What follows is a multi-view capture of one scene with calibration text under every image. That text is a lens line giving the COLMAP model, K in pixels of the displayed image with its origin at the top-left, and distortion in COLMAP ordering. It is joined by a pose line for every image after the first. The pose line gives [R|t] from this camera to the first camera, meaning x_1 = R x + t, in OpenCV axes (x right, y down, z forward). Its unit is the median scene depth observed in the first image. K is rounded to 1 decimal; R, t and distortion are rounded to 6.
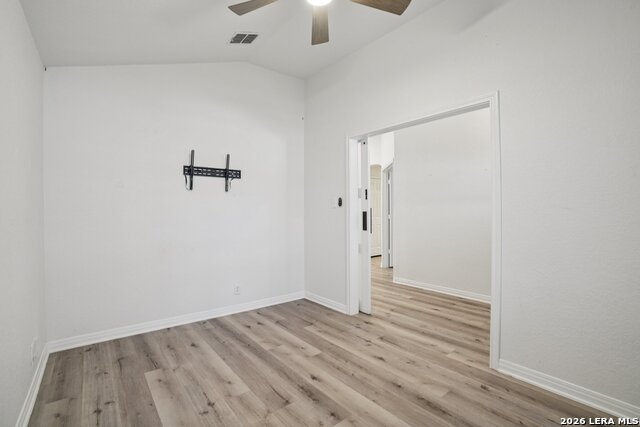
lens RADIAL K [[295.9, 0, 319.8], [0, 295.9, 212.7], [0, 0, 1]] dist [-0.051539, 0.011239]
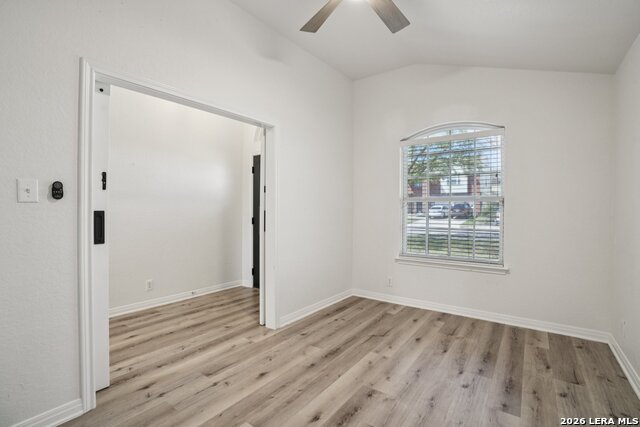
lens RADIAL K [[295.9, 0, 320.4], [0, 295.9, 210.6], [0, 0, 1]] dist [-0.051539, 0.011239]
pose [[-0.256813, 0.002099, 0.966459, -0.681165], [0.002329, 0.999996, -0.001553, -0.002784], [-0.966458, 0.001852, -0.256817, 1.023624]]
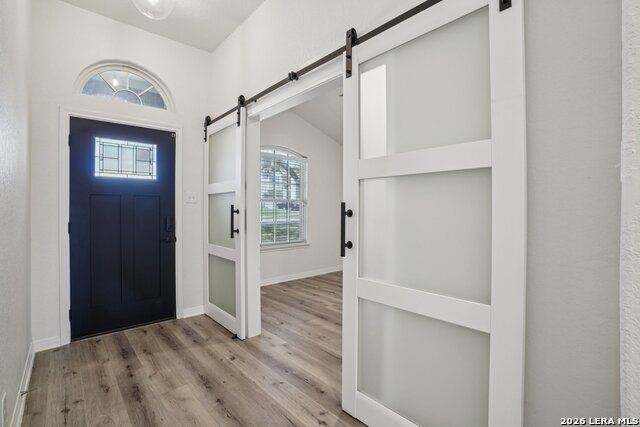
lens RADIAL K [[295.9, 0, 321.7], [0, 295.9, 210.6], [0, 0, 1]] dist [-0.051539, 0.011239]
pose [[-0.997233, 0.006189, -0.074078, 0.373613], [0.005564, 0.999947, 0.008641, -0.007003], [0.074128, 0.008205, -0.997215, 2.045952]]
